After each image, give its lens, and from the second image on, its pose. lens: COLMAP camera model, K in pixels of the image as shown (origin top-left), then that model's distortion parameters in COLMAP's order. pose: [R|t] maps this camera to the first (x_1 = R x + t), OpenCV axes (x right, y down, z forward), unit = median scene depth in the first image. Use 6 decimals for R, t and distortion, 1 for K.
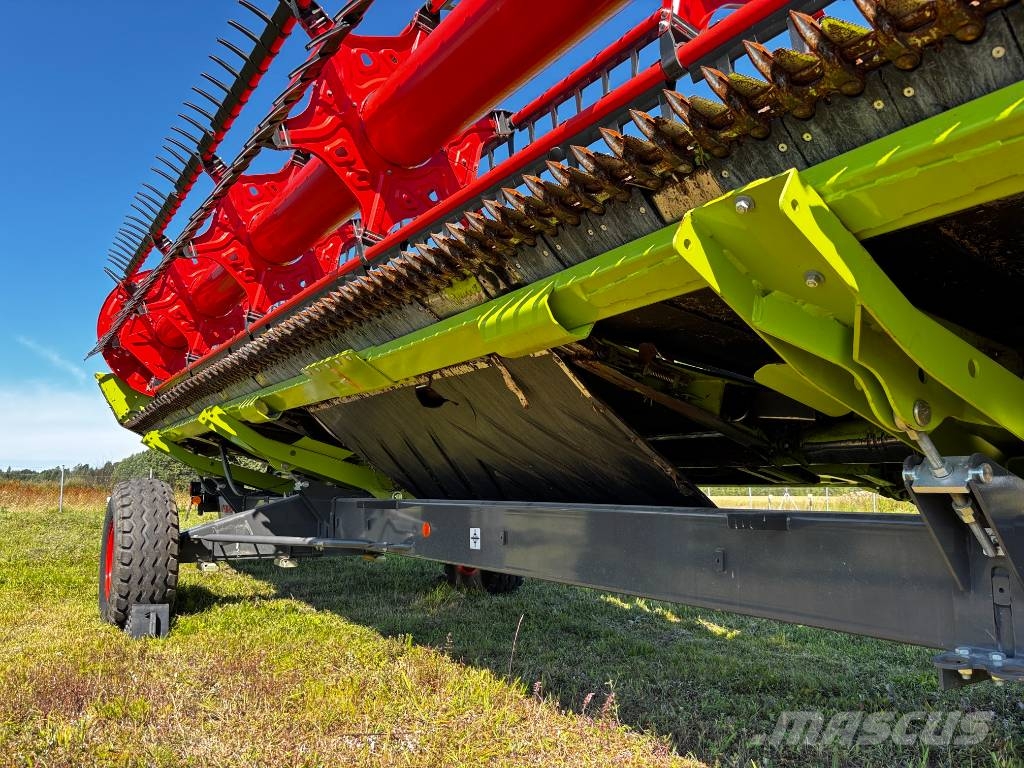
lens RADIAL K [[776.0, 0, 512.0], [0, 776.0, 384.0], [0, 0, 1]] dist [0.001471, -0.000665]
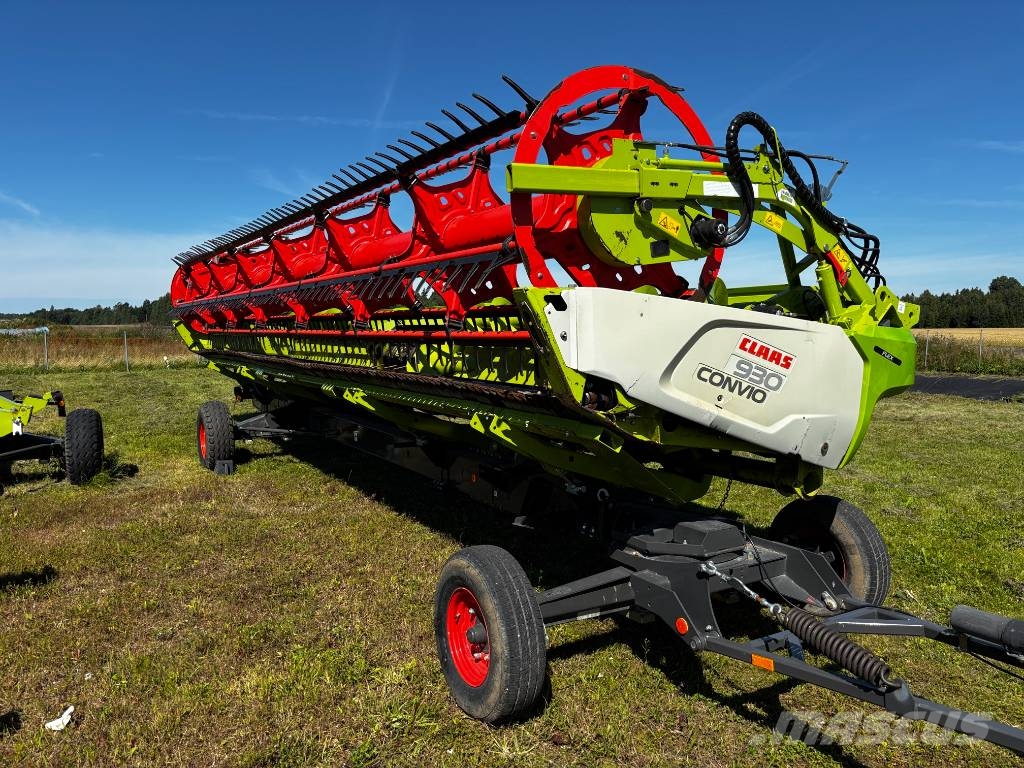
lens RADIAL K [[776.0, 0, 512.0], [0, 776.0, 384.0], [0, 0, 1]] dist [0.001471, -0.000665]
pose [[0.999182, -0.008545, -0.039535, 0.440429], [0.016828, 0.976641, 0.214216, -0.385970], [0.036781, -0.214706, 0.975986, -1.075606]]
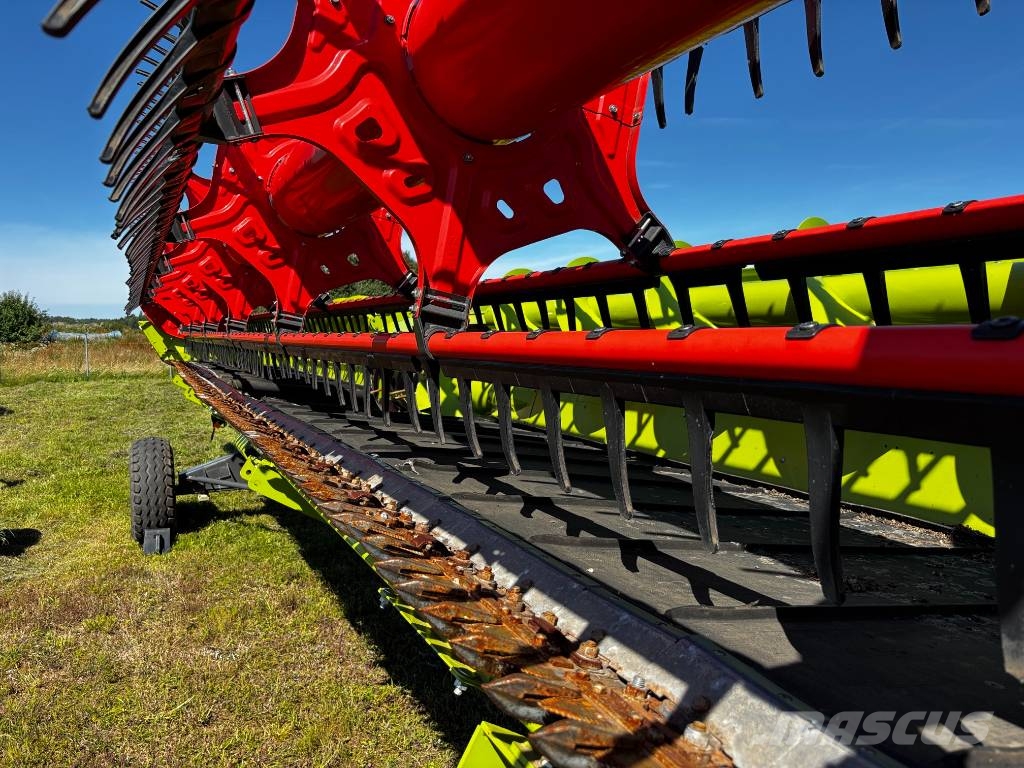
lens RADIAL K [[776.0, 0, 512.0], [0, 776.0, 384.0], [0, 0, 1]] dist [0.001471, -0.000665]
pose [[0.991734, -0.000274, -0.128310, 0.389181], [0.026751, 0.978465, 0.204670, -0.267108], [0.125490, -0.206410, 0.970385, -0.287564]]
